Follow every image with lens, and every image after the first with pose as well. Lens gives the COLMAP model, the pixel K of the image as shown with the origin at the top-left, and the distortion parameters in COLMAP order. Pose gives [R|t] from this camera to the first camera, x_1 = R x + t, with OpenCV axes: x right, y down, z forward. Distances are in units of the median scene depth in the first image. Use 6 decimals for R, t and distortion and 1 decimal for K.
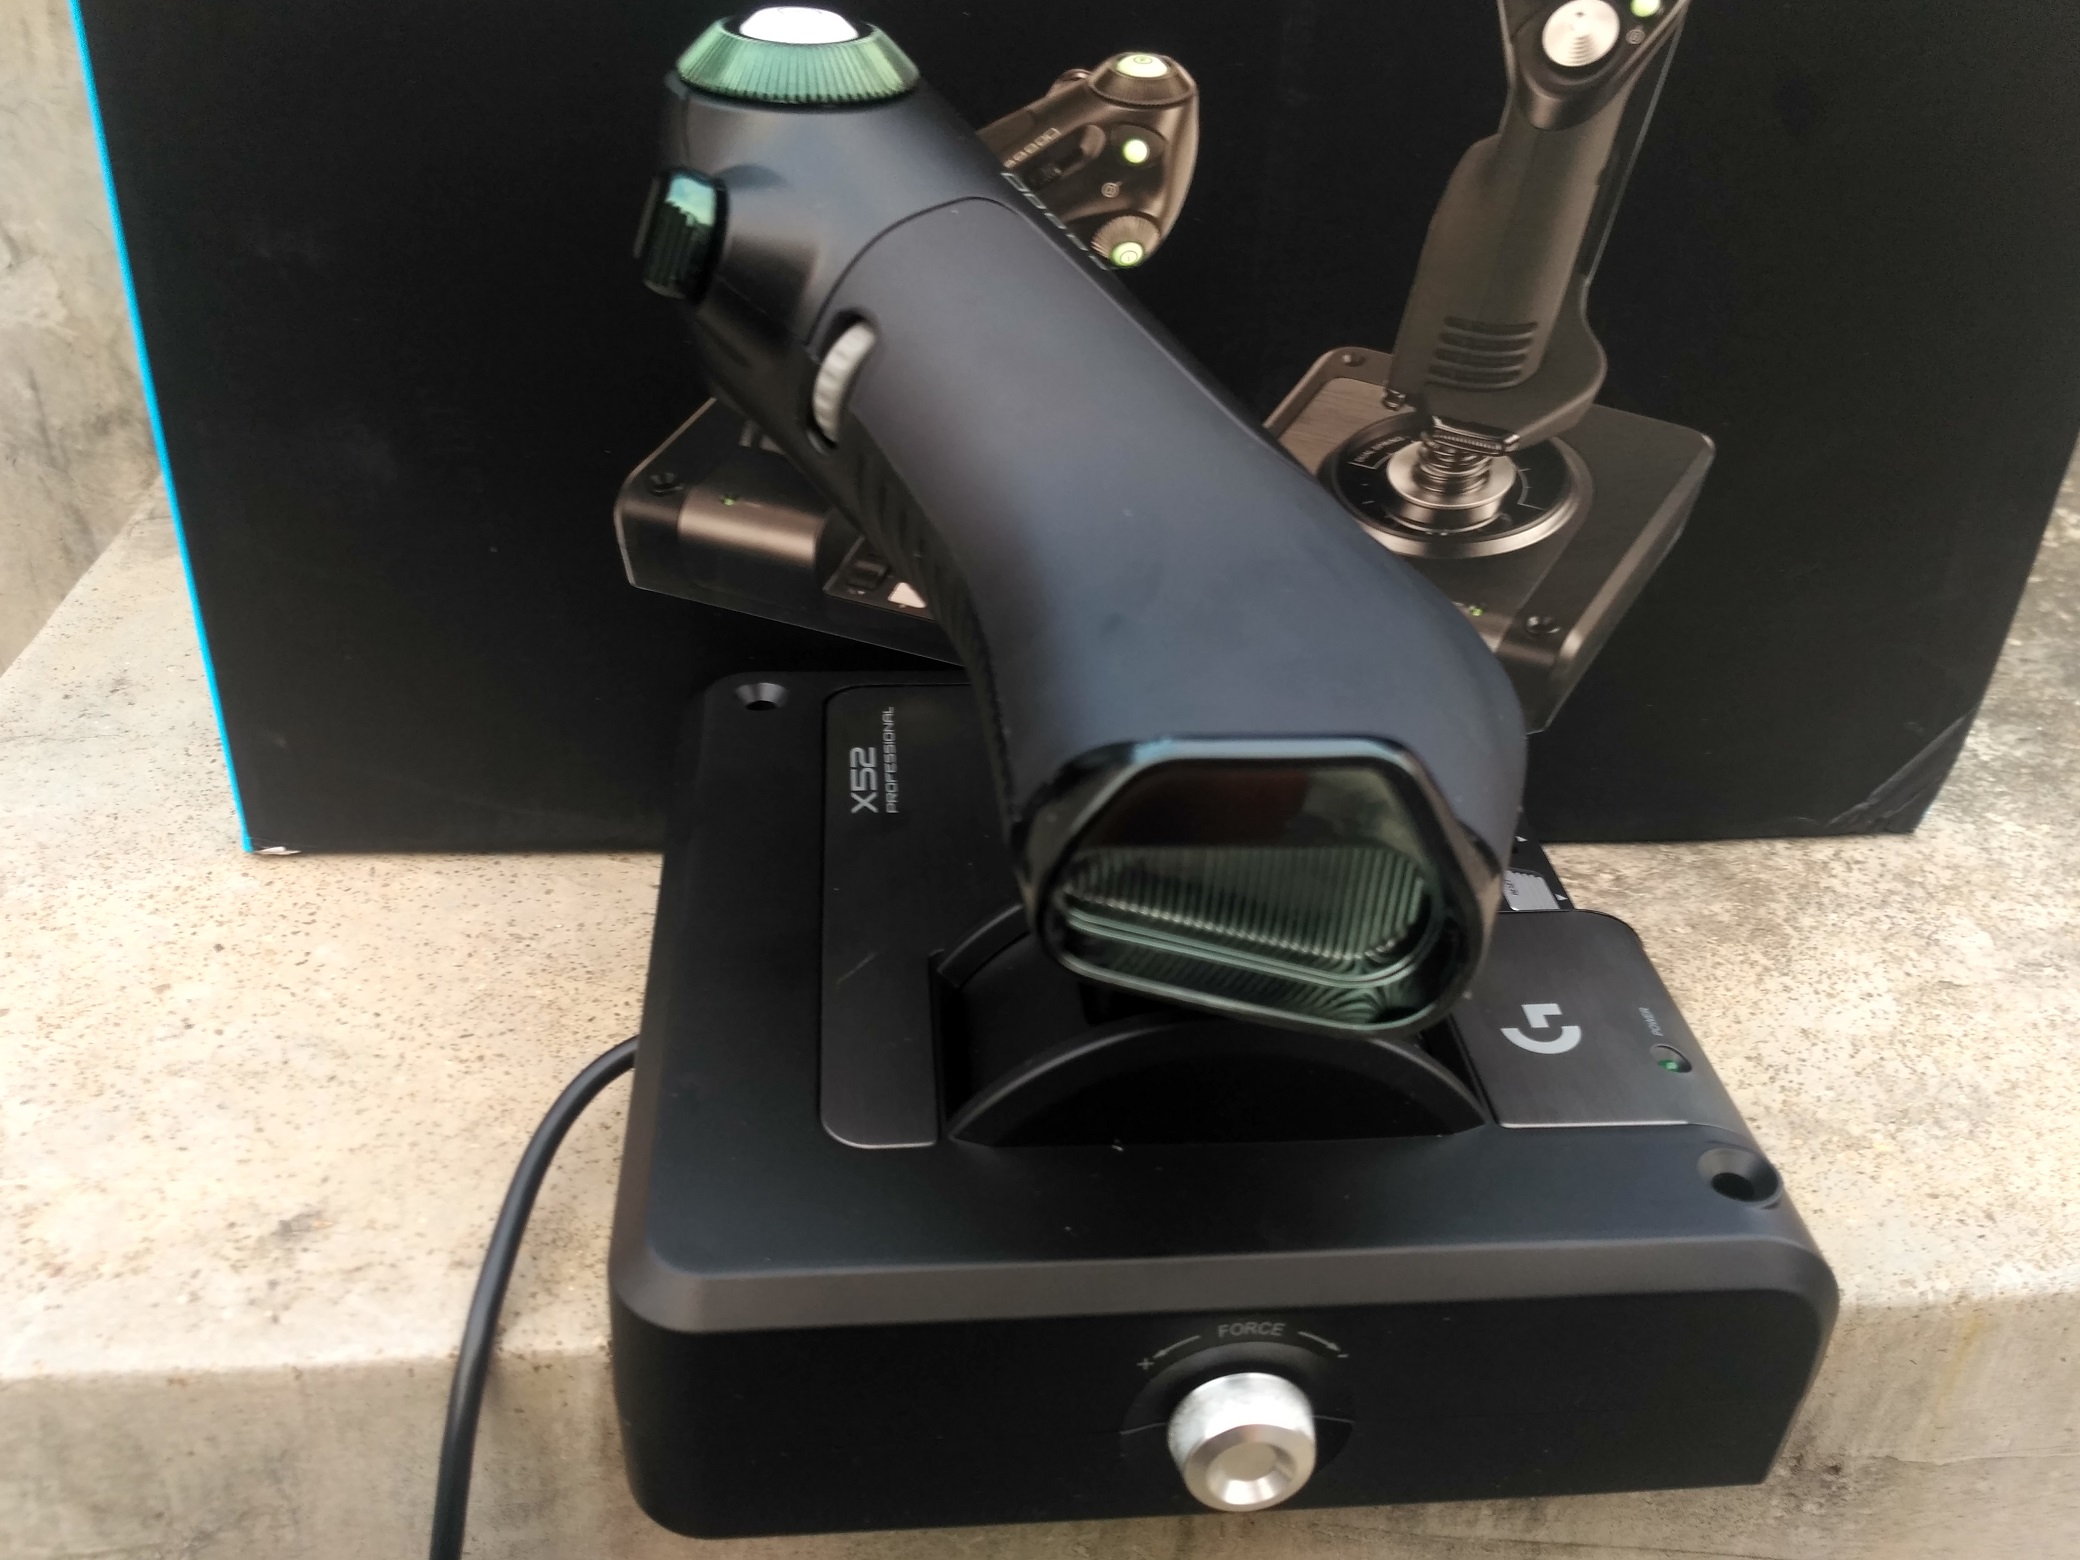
lens RADIAL K [[1985.4, 0, 1085.9], [0, 1985.4, 793.0], [0, 0, 1]] dist [0.058687, -0.189474]
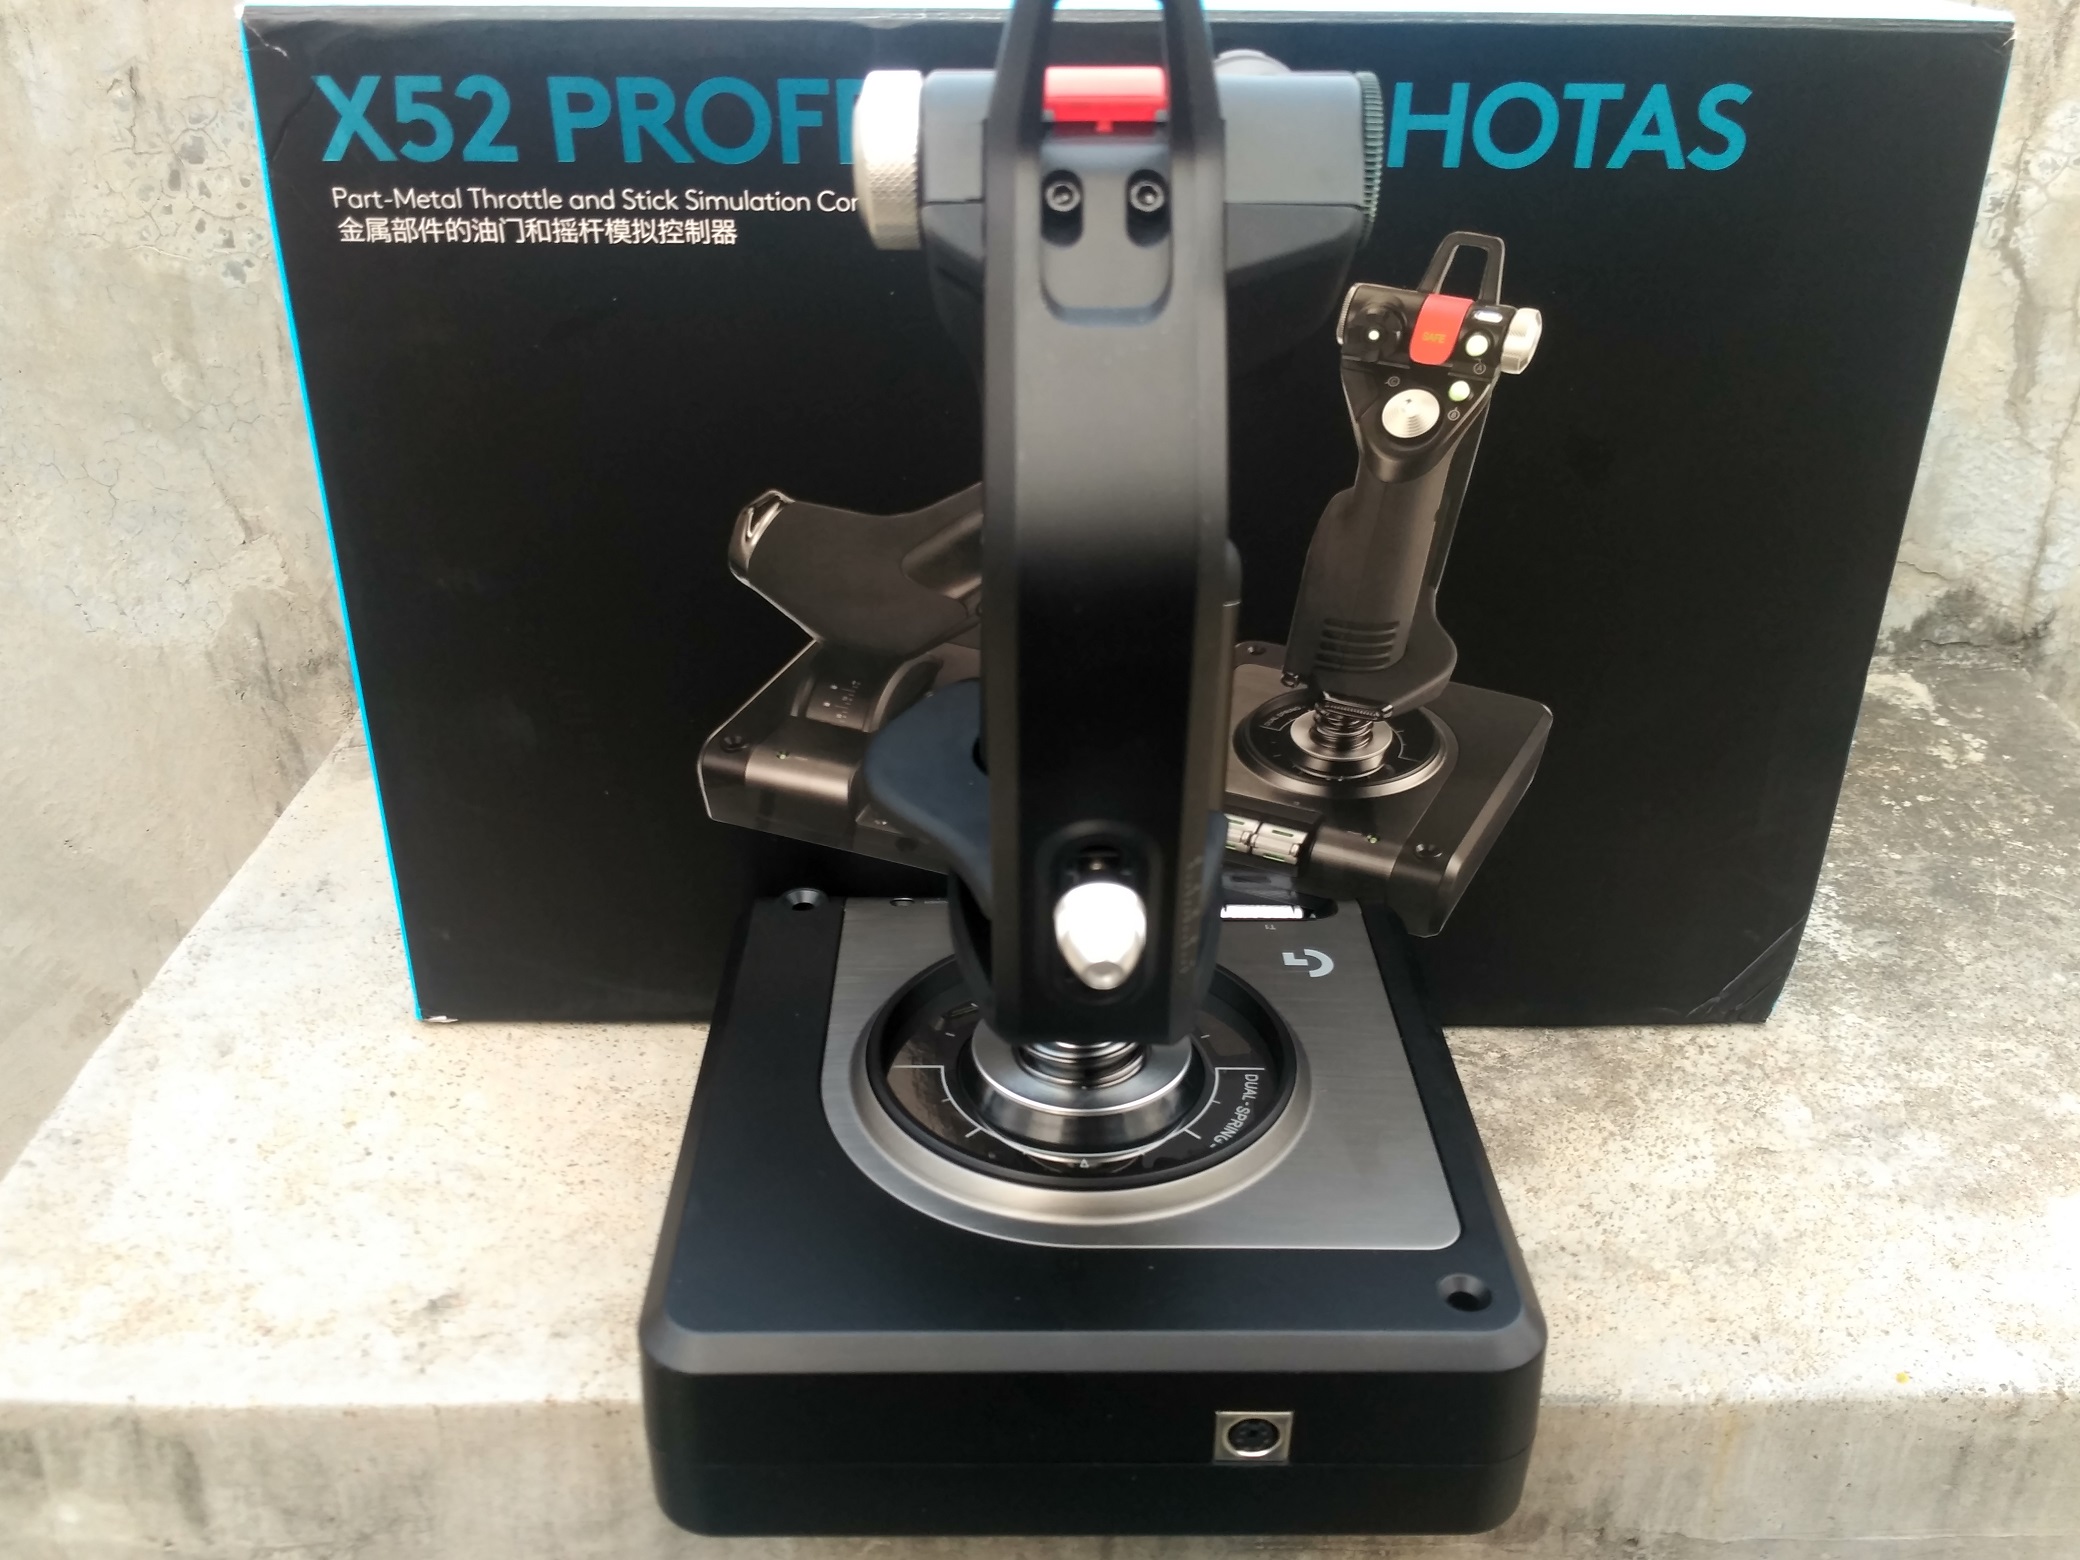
lens RADIAL K [[1985.4, 0, 1040.7], [0, 1985.4, 772.4], [0, 0, 1]] dist [0.058687, -0.189474]
pose [[0.995225, 0.001352, -0.097597, 0.119271], [-0.010032, 0.996025, -0.088504, -0.022113], [0.097089, 0.089060, 0.991283, -0.282747]]
